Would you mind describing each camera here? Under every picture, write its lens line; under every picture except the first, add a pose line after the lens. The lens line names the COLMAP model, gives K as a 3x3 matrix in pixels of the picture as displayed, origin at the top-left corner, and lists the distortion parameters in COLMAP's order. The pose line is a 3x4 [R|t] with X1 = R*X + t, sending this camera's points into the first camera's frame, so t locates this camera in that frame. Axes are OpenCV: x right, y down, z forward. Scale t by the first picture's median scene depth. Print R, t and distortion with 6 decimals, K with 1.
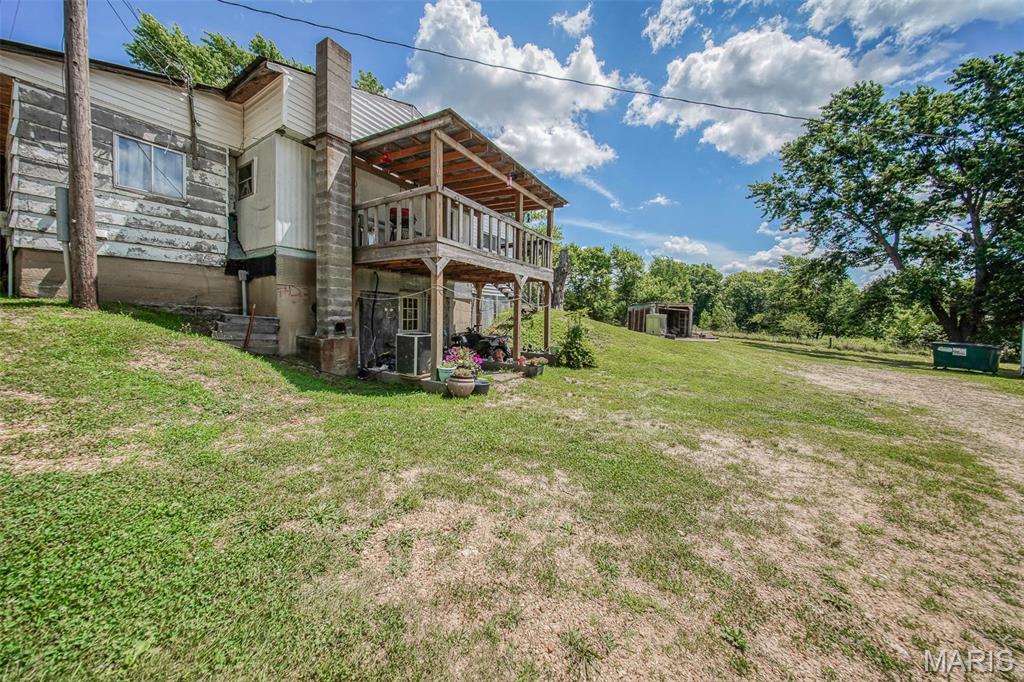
lens RADIAL K [[326.7, 0, 497.7], [0, 326.7, 315.7], [0, 0, 1]] dist [-0.001167, -0.000174]
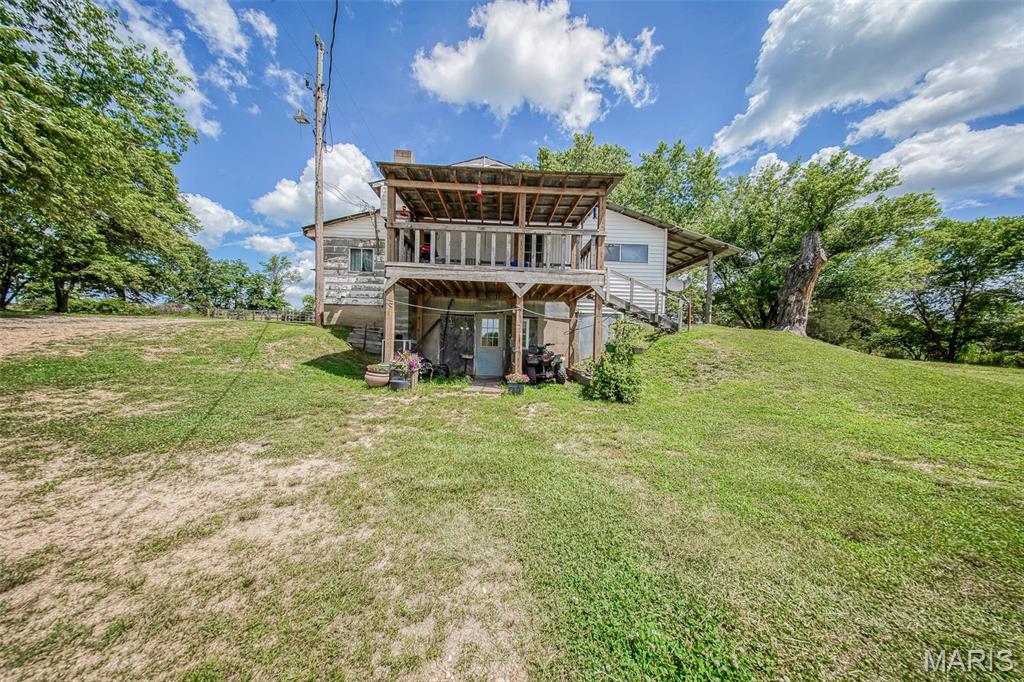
lens RADIAL K [[299.7, 0, 512.0], [0, 299.7, 341.0], [0, 0, 1]] dist [-0.001382, -0.001489]
pose [[0.587790, -0.009934, -0.808952, 0.970656], [-0.026032, 0.999175, -0.031185, 0.084898], [0.808595, 0.039388, 0.587046, 0.659342]]
